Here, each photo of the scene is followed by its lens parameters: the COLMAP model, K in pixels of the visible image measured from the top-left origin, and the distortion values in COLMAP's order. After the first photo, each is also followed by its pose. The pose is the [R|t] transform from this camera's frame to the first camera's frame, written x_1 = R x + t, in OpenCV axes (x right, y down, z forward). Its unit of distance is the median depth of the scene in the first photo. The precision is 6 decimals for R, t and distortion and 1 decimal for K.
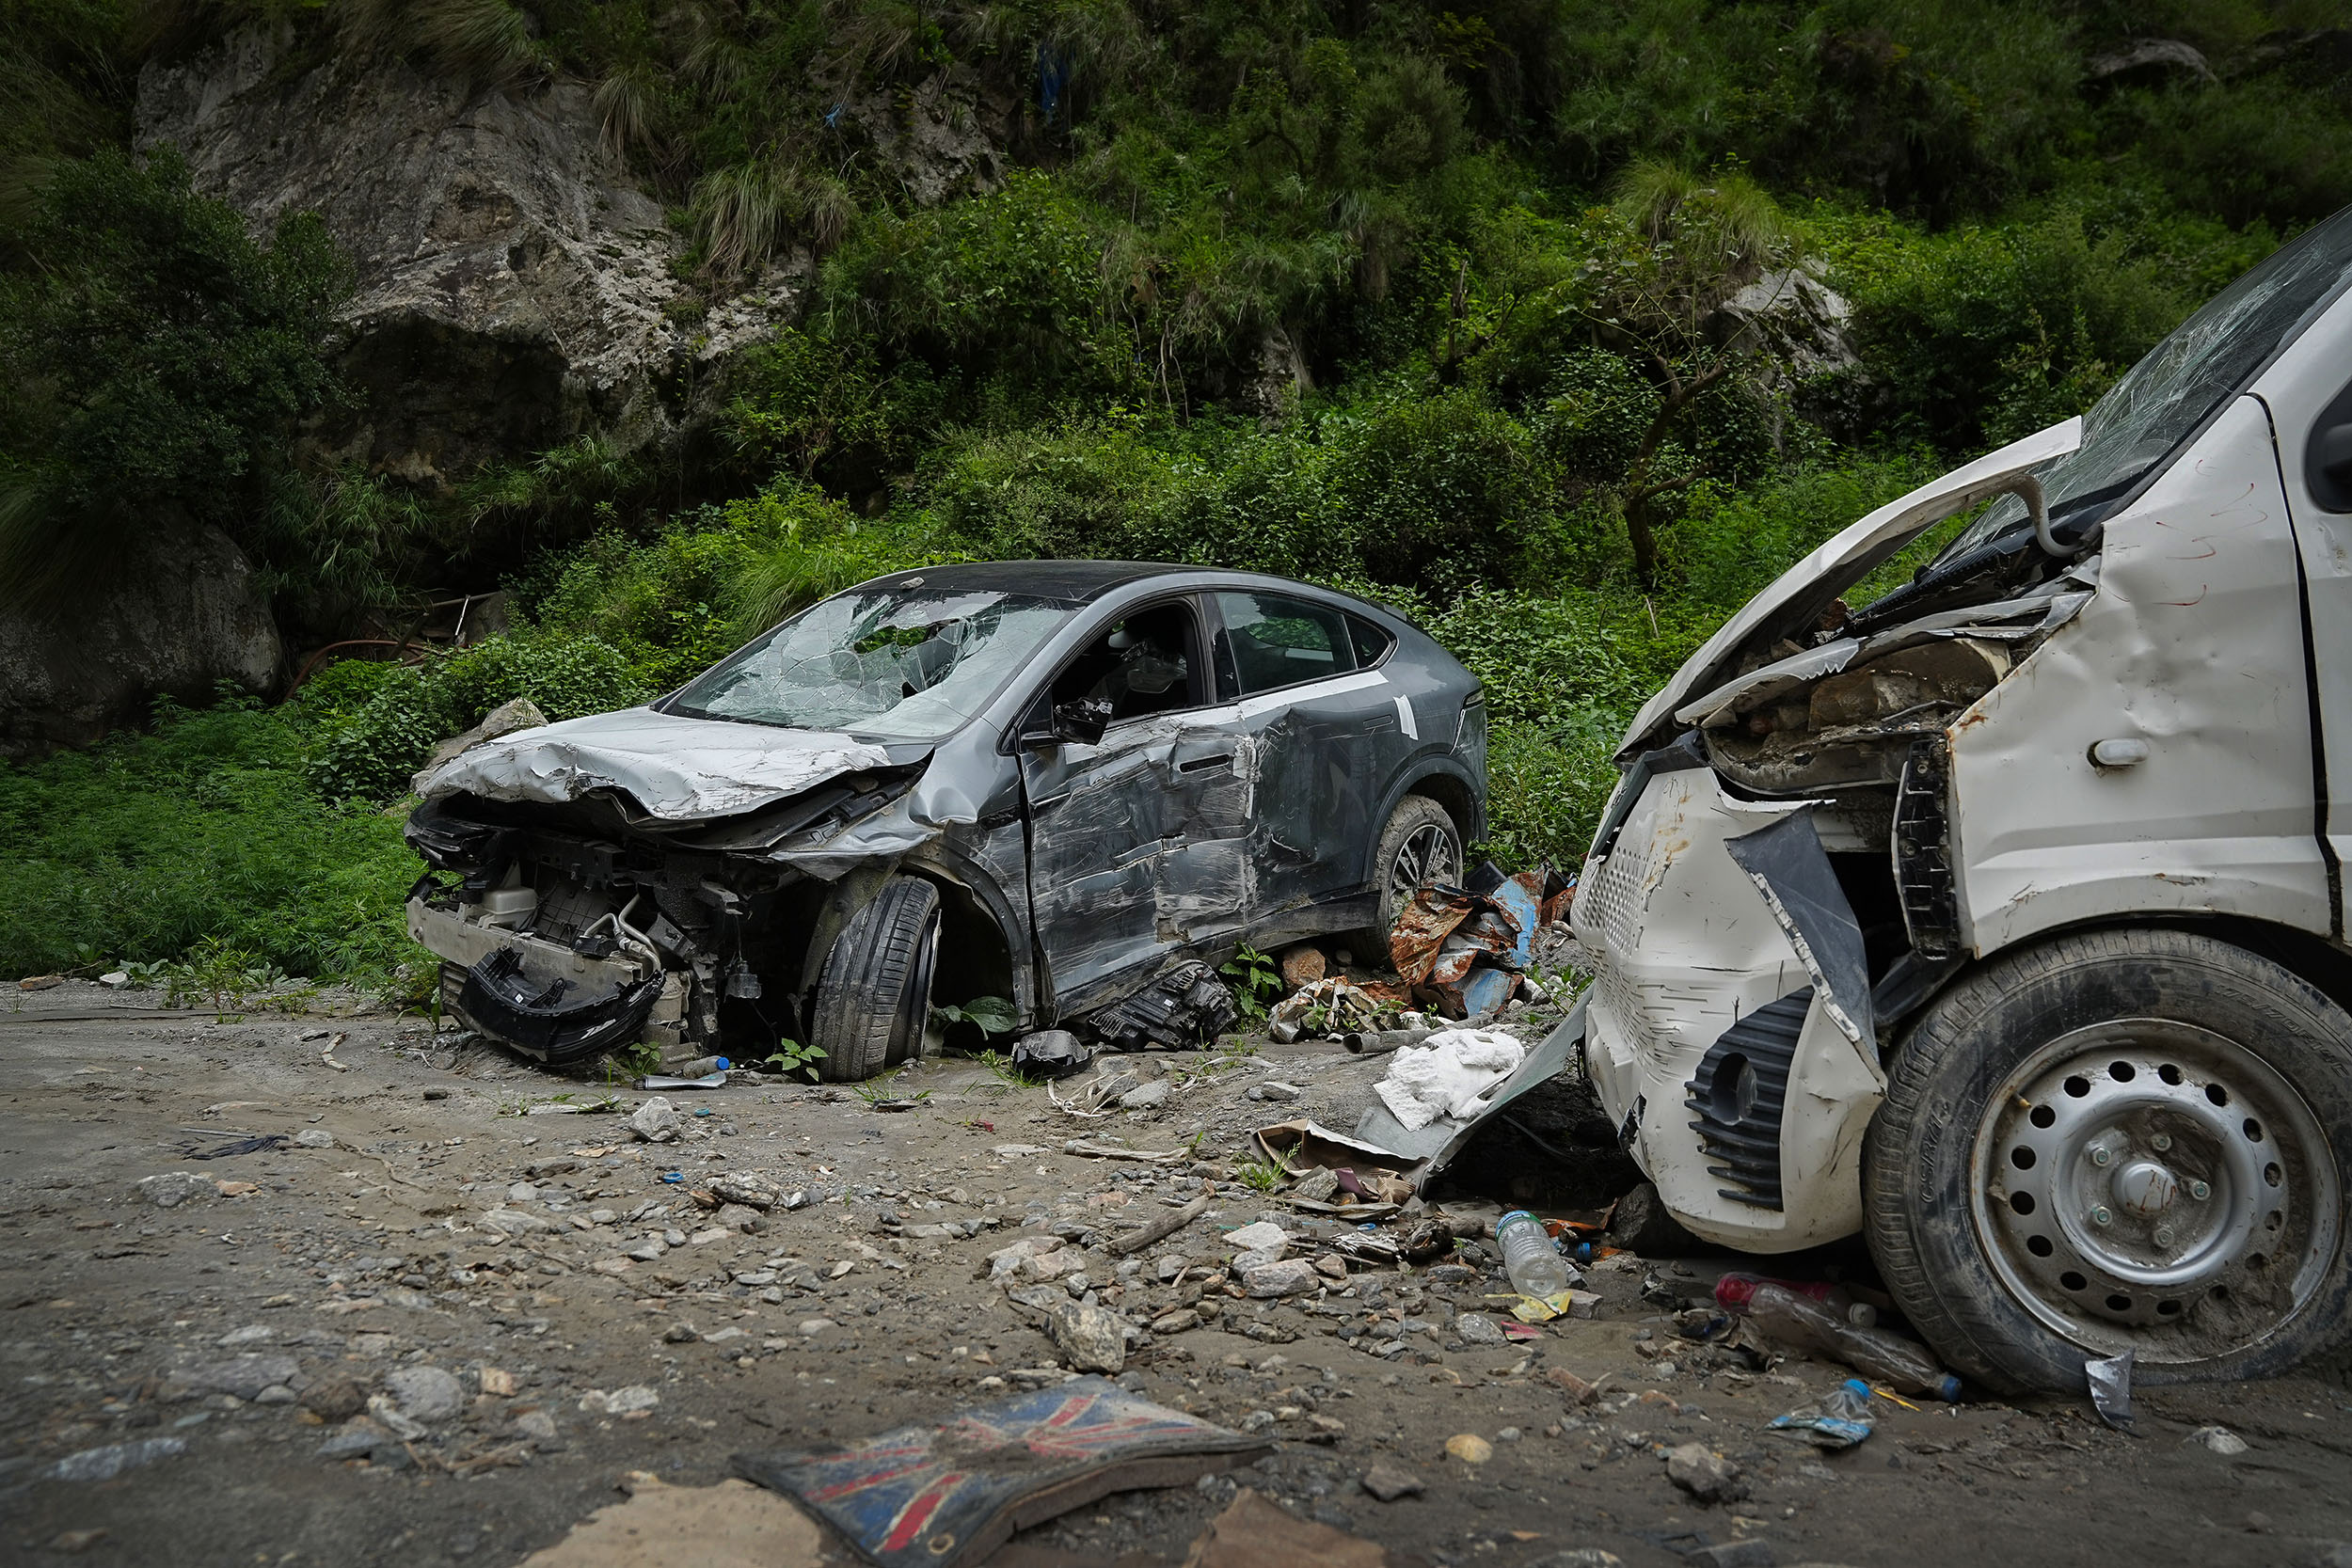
lens RADIAL K [[1626.7, 0, 1176.0], [0, 1626.7, 784.0], [0, 0, 1]] dist [-0.144822, 0.120331]
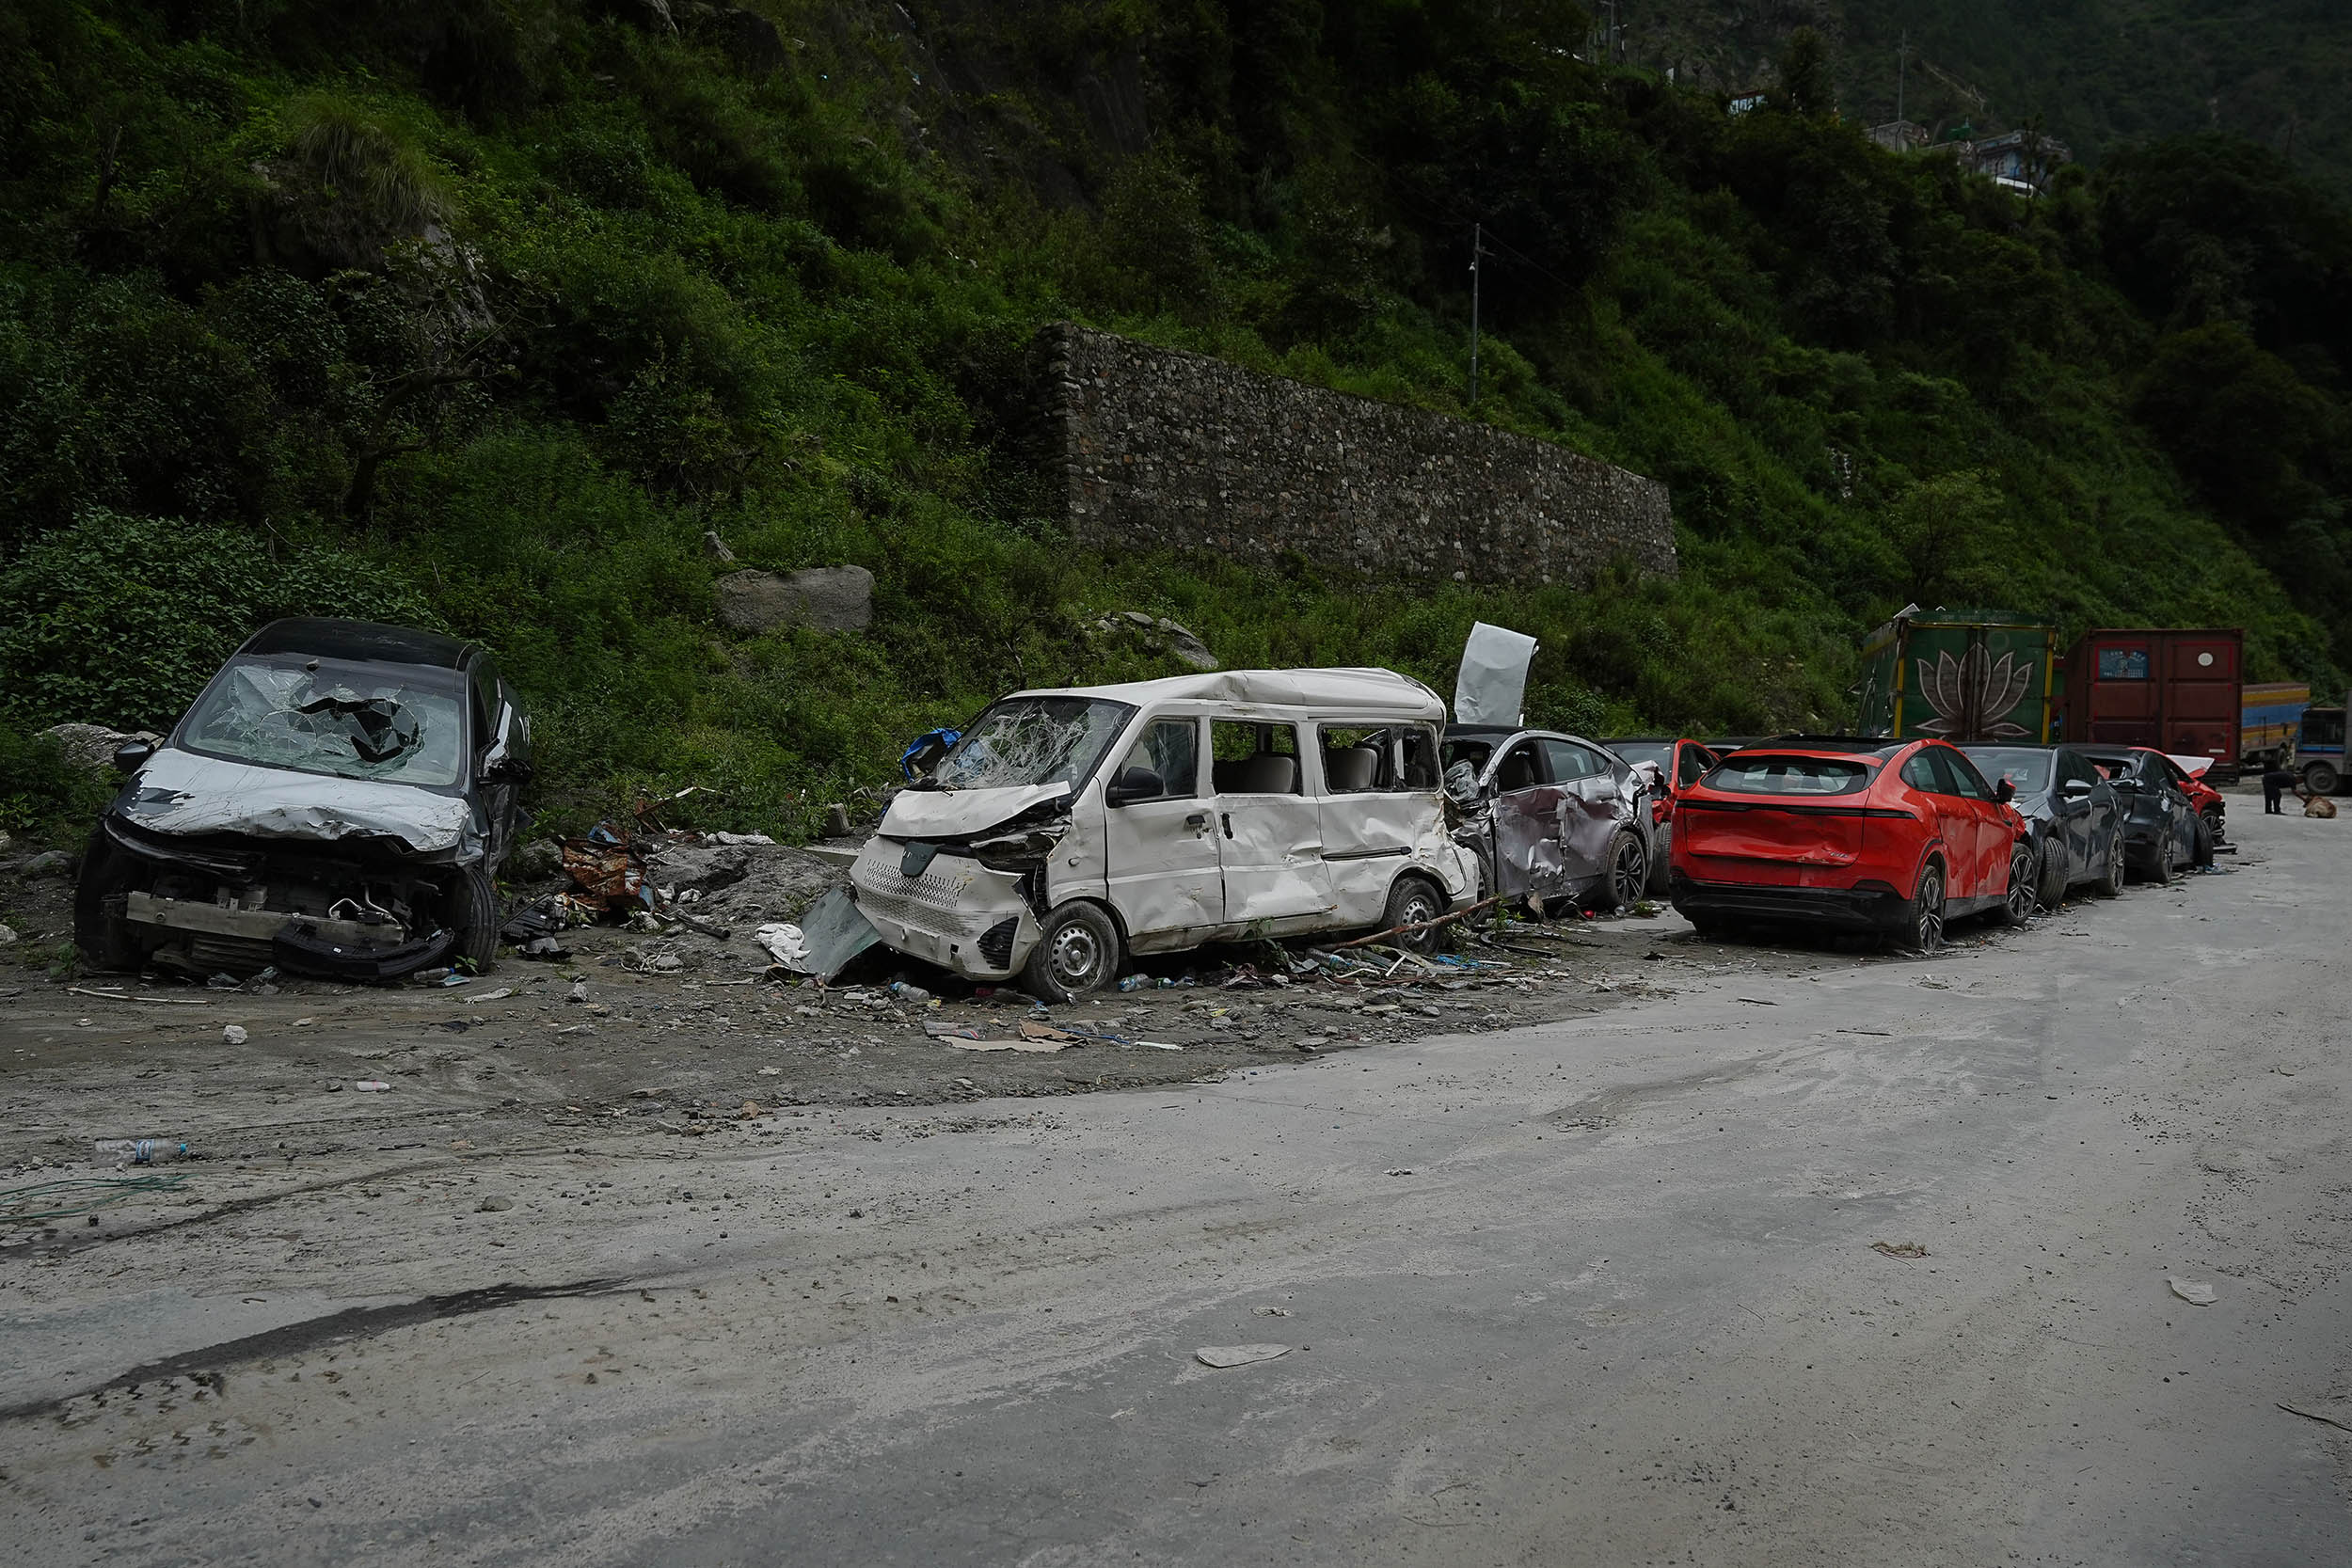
lens RADIAL K [[1832.7, 0, 1176.0], [0, 1832.7, 784.0], [0, 0, 1]] dist [-0.095928, -0.001154]
pose [[0.584268, -0.028041, 0.811076, -3.301034], [-0.078504, 0.992763, 0.090874, -0.701653], [-0.807755, -0.116767, 0.577838, -2.130962]]
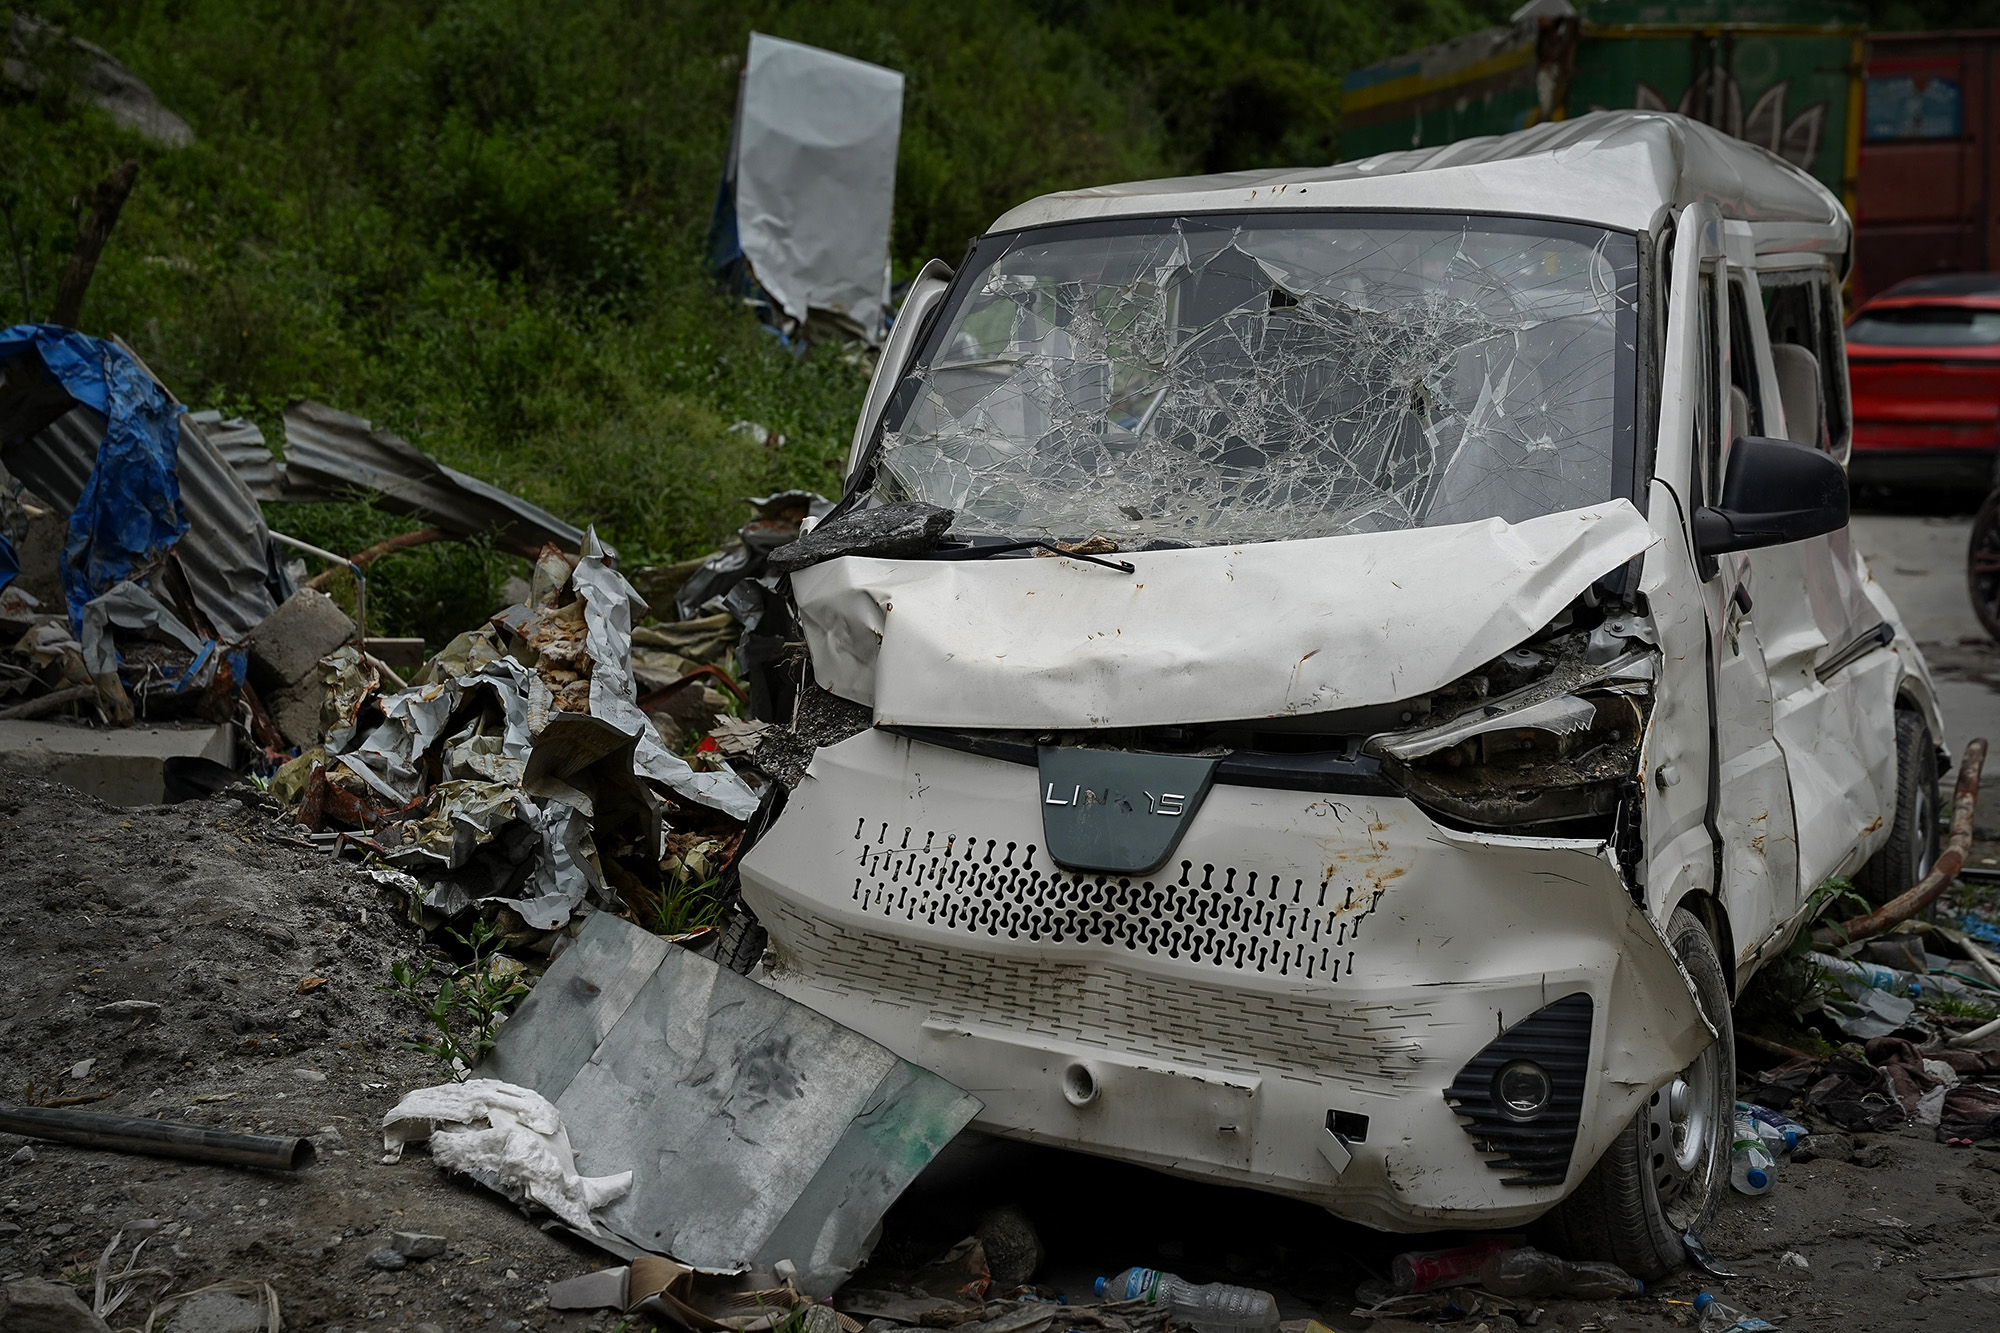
lens RADIAL K [[3744.3, 0, 1000.0], [0, 3744.3, 666.5], [0, 0, 1]] dist [0.385523, 0.078812]
pose [[0.207363, -0.111563, 0.971882, -2.421654], [-0.068325, 0.989398, 0.128152, -0.449565], [-0.975875, -0.092977, 0.197542, 0.874005]]
